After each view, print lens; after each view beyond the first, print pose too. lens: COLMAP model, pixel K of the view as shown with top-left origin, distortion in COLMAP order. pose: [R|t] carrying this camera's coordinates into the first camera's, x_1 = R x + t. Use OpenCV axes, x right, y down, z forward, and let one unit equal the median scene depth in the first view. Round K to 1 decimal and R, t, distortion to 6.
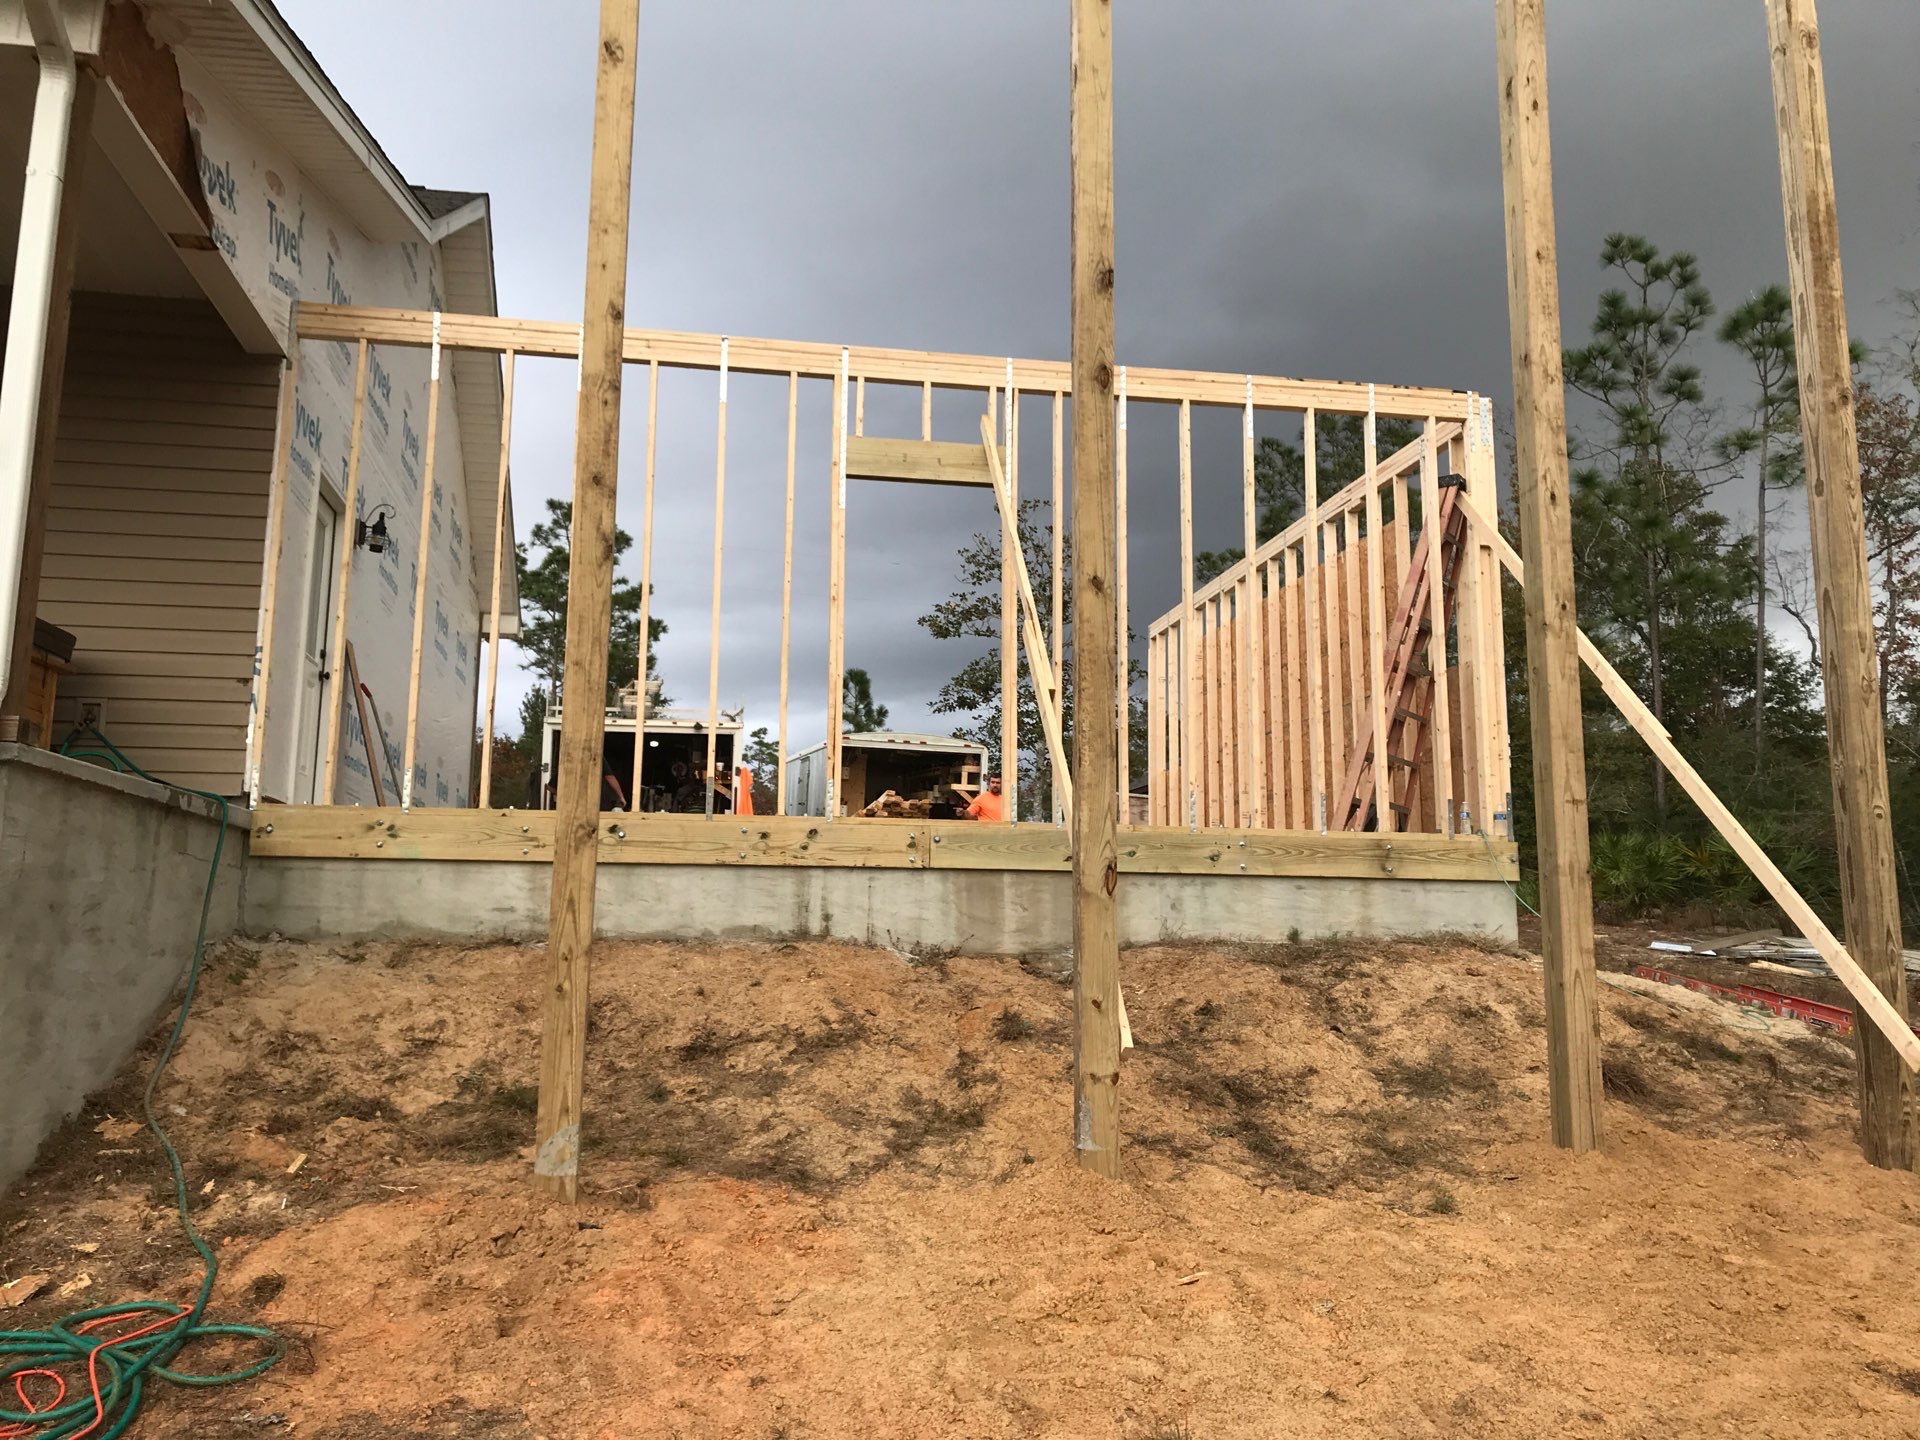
lens RADIAL K [[1530.1, 0, 960.0], [0, 1530.1, 720.0], [0, 0, 1]] dist [0.084503, -0.049118]
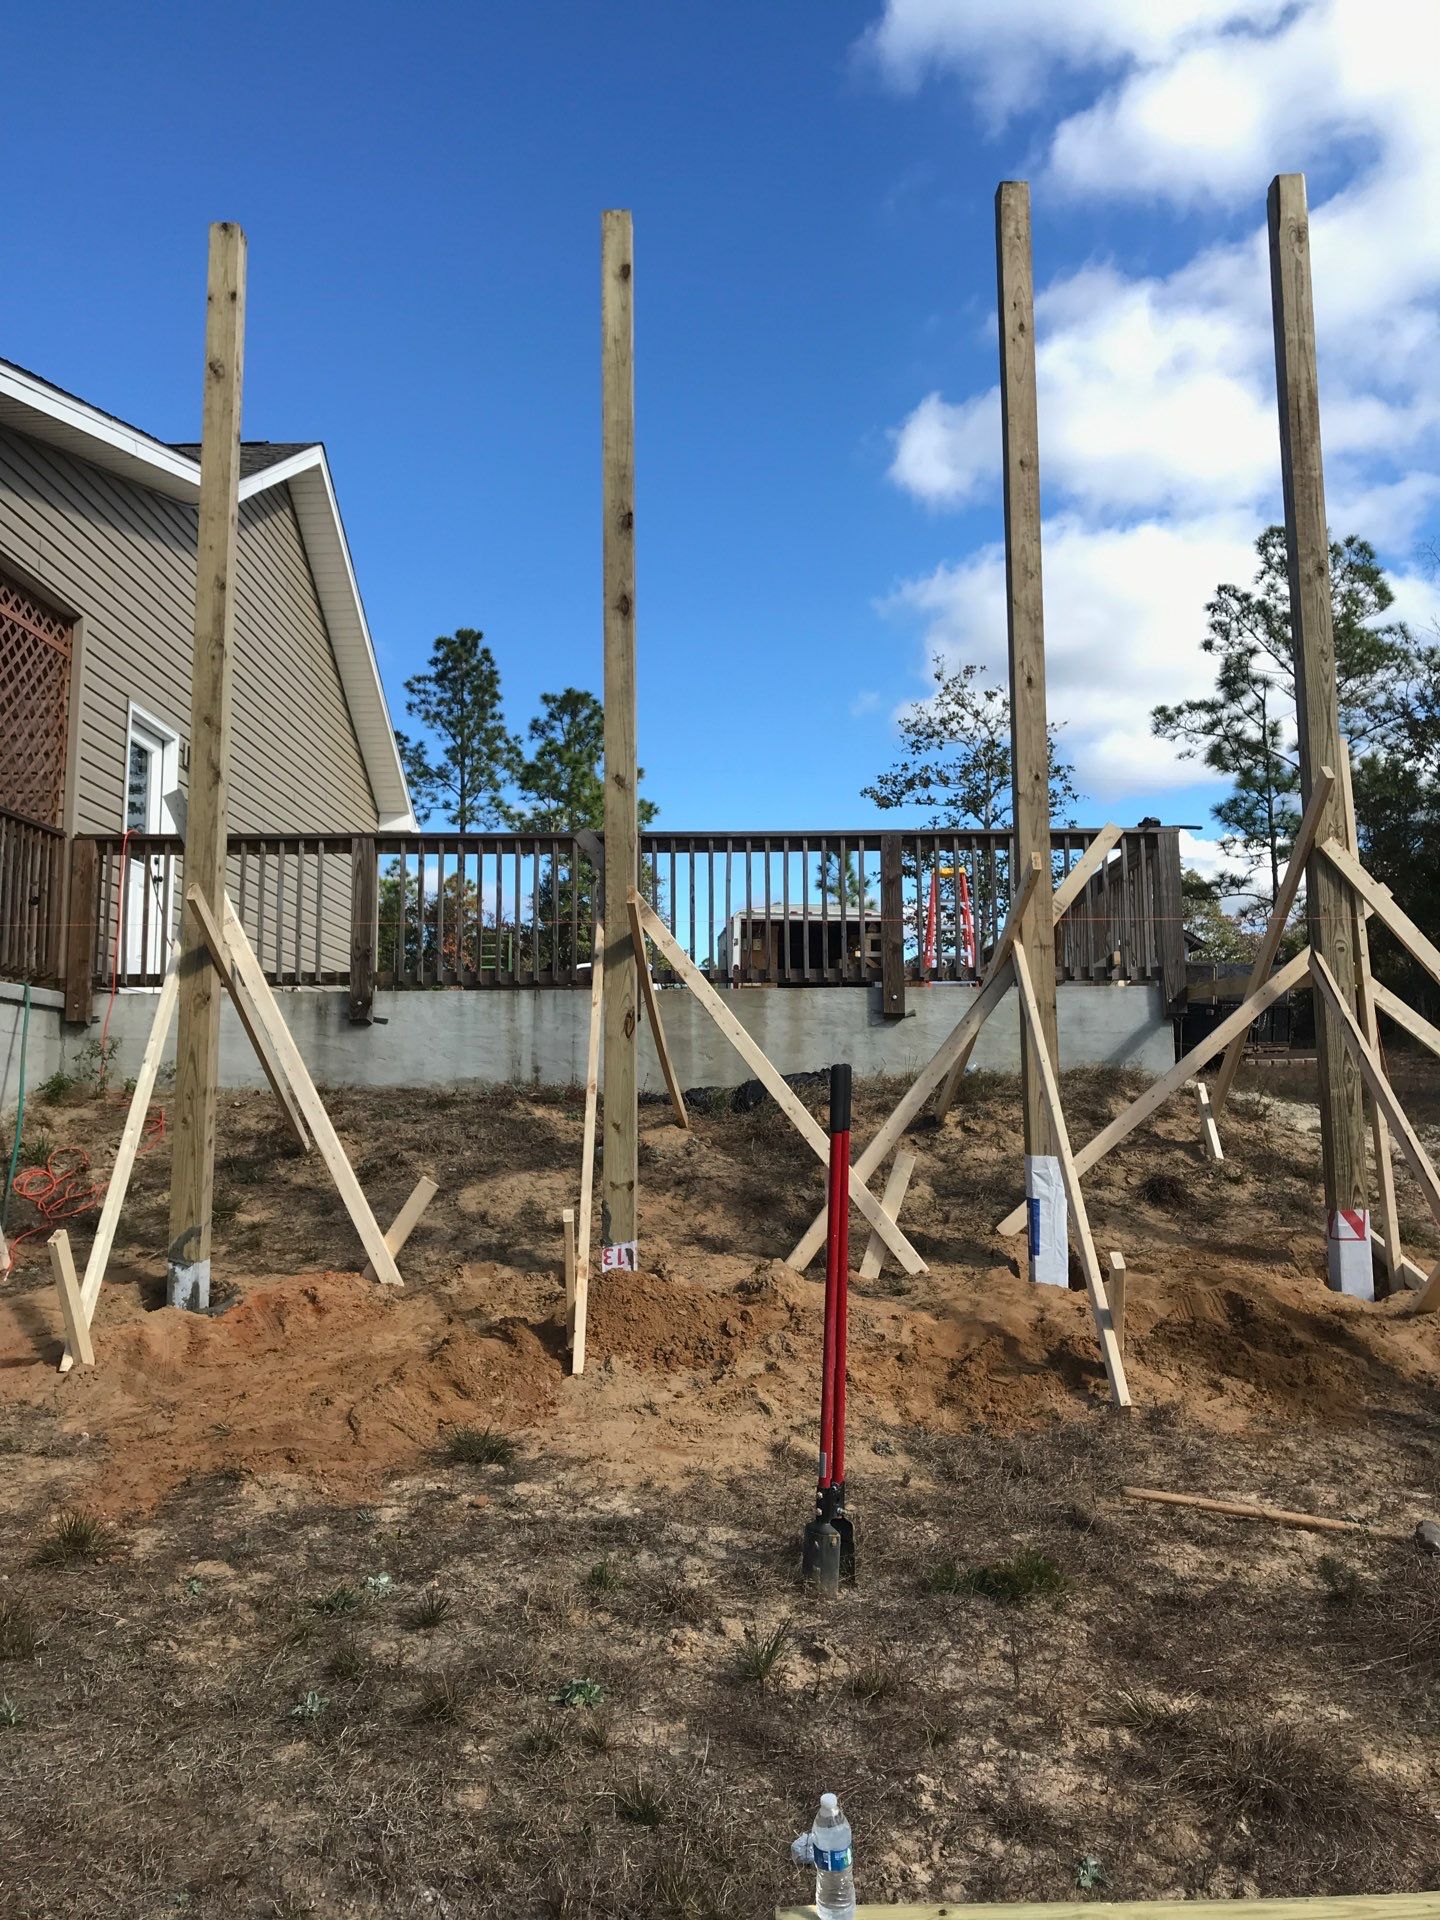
lens RADIAL K [[1530.1, 0, 720.0], [0, 1530.1, 960.0], [0, 0, 1]] dist [0.084503, -0.049118]
pose [[0.983489, -0.034555, -0.177636, 0.058438], [0.042406, 0.998276, 0.040592, 0.000914], [0.175927, -0.047455, 0.983259, -0.026674]]
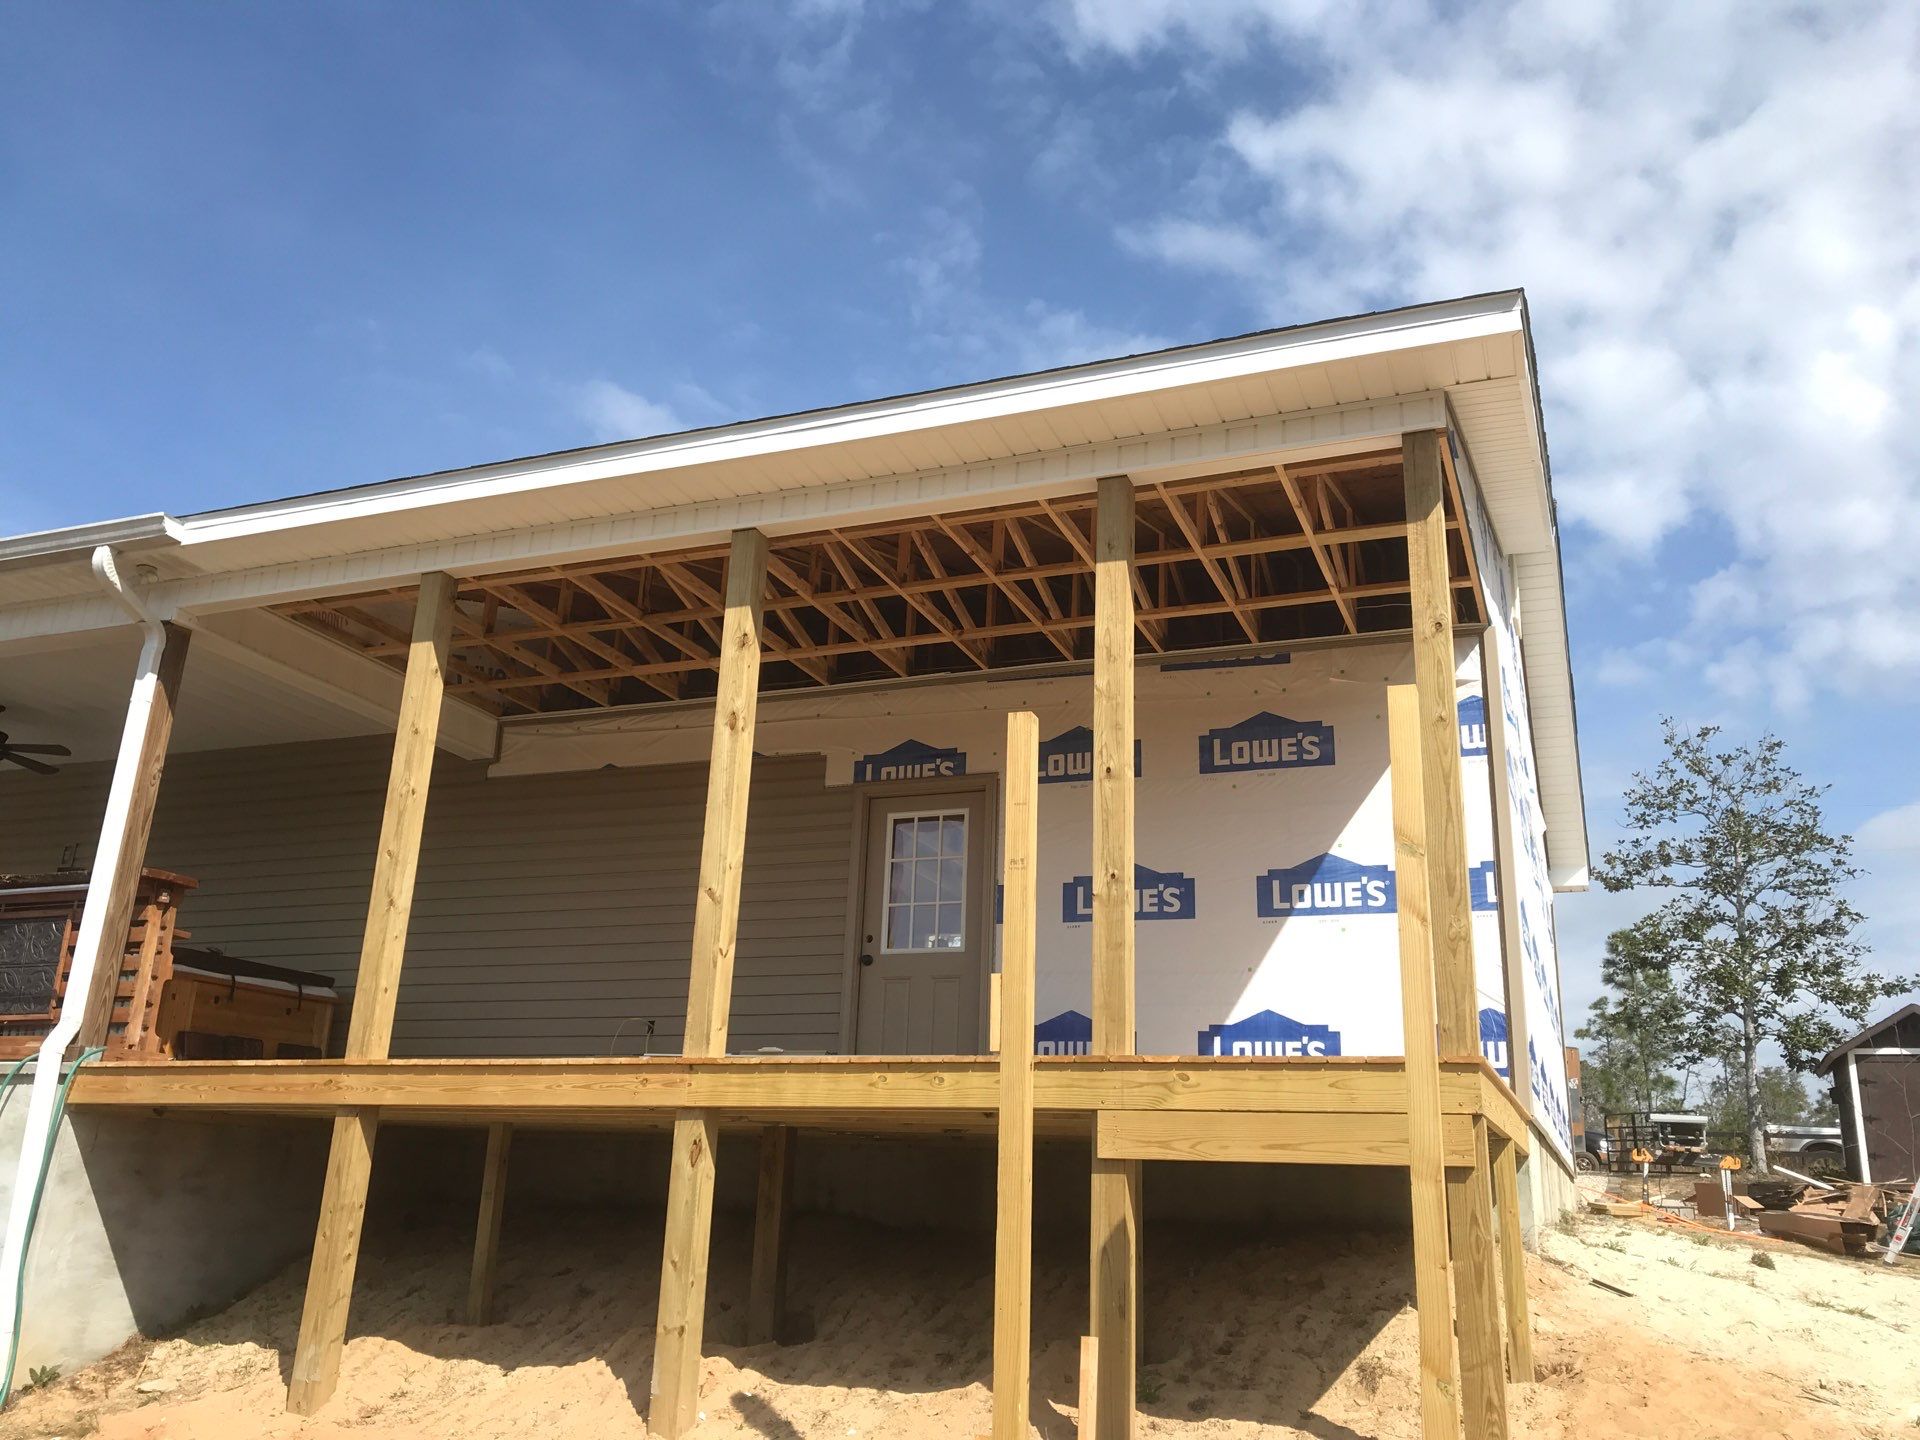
lens RADIAL K [[1566.6, 0, 960.0], [0, 1566.6, 720.0], [0, 0, 1]] dist [0.028790, -0.020537]
pose [[0.854712, -0.138792, -0.500204, 0.136567], [0.049028, 0.980870, -0.188388, 0.002761], [0.516782, 0.136494, 0.845166, 0.009009]]
